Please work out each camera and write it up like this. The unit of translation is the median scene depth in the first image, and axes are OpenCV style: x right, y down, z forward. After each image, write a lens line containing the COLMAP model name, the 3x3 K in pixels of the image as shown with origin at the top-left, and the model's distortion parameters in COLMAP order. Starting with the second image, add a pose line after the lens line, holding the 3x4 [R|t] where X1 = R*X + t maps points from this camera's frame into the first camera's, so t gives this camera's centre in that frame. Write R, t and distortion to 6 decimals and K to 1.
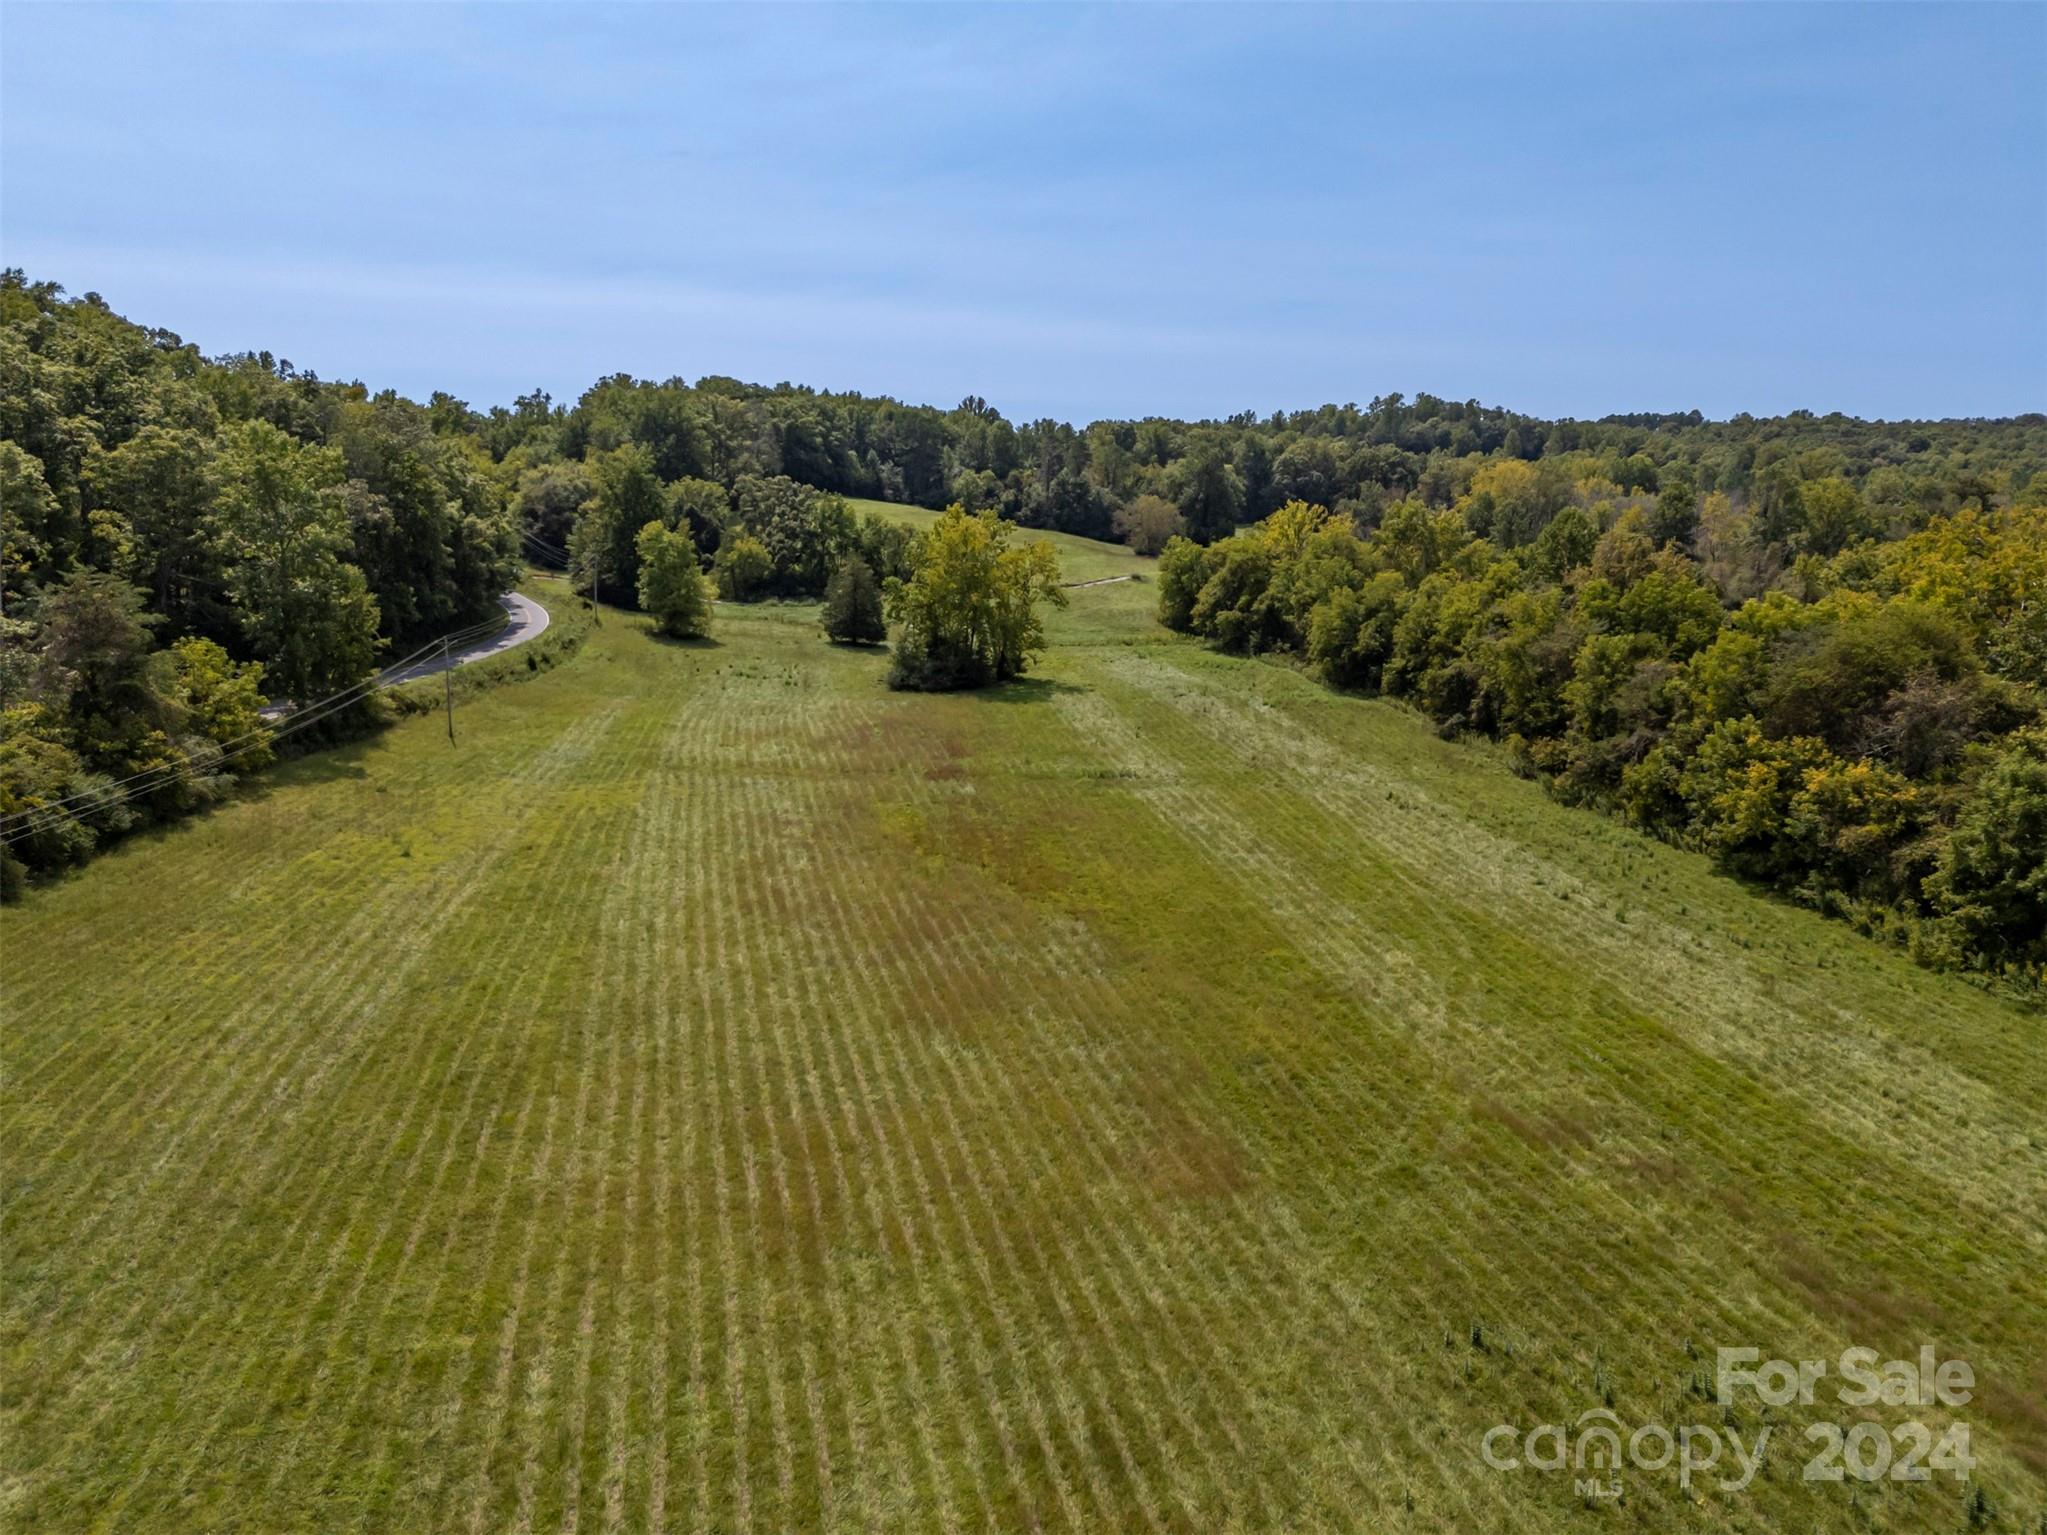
lens RADIAL K [[1494.6, 0, 1020.6], [0, 1494.6, 756.3], [0, 0, 1]] dist [0.096048, -0.073515]
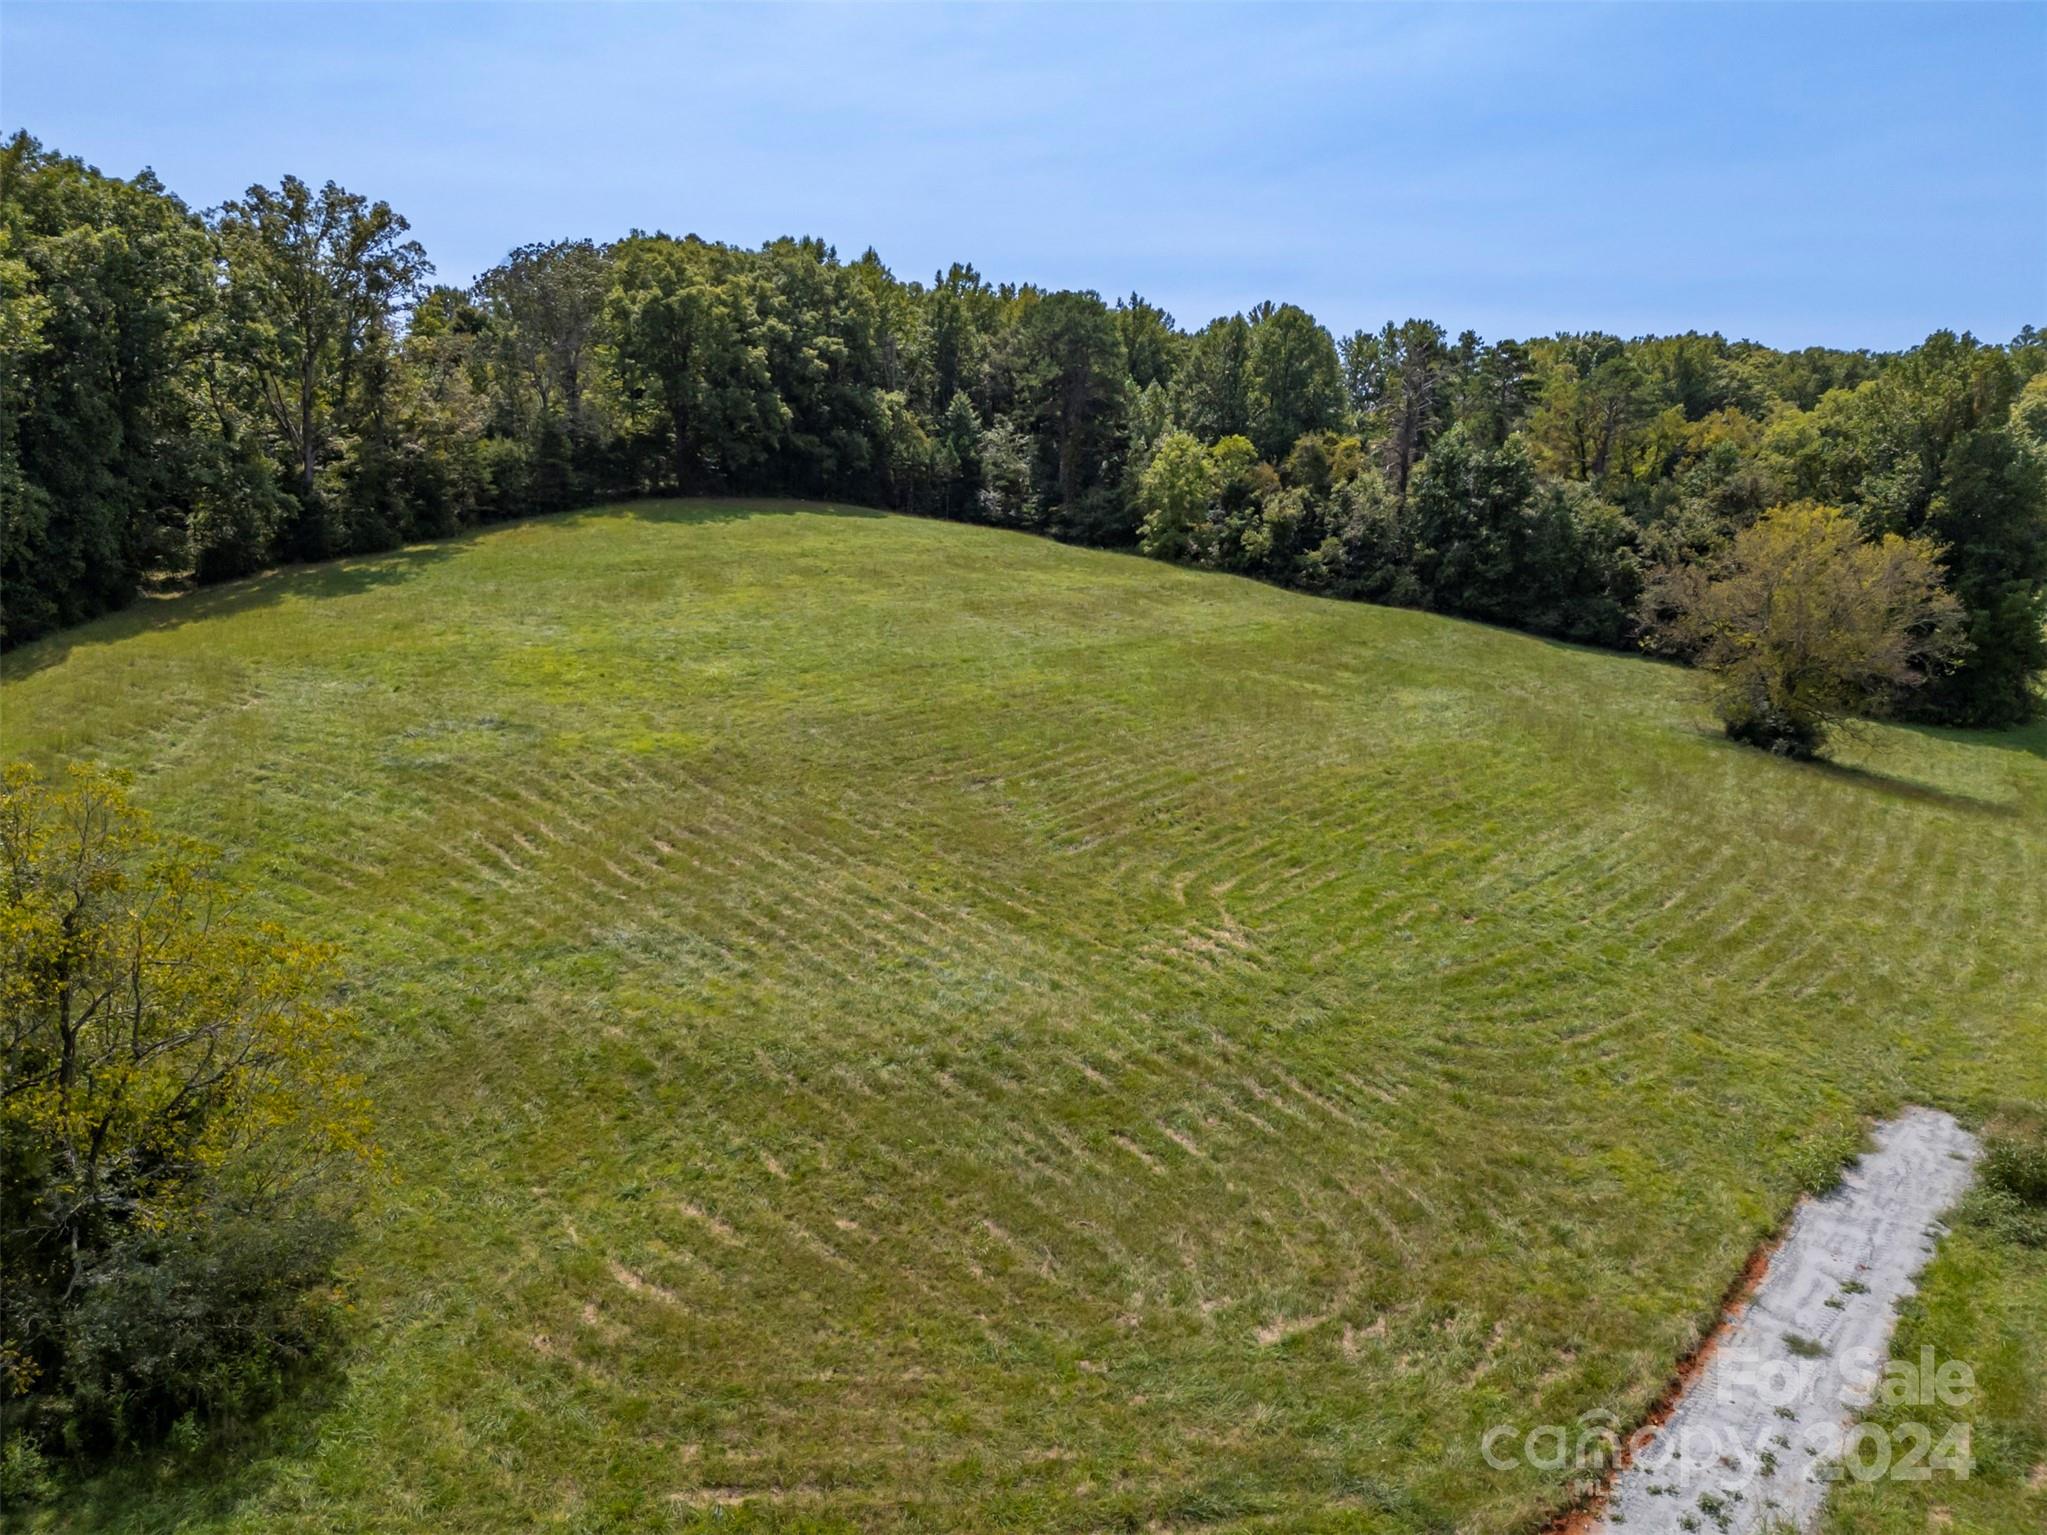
lens RADIAL K [[1494.6, 0, 1020.6], [0, 1494.6, 756.3], [0, 0, 1]] dist [0.096048, -0.073515]
pose [[0.970010, 0.040189, -0.239720, 0.018299], [-0.040816, 0.999164, 0.002351, -0.111621], [0.239614, 0.007504, 0.970839, 0.633947]]
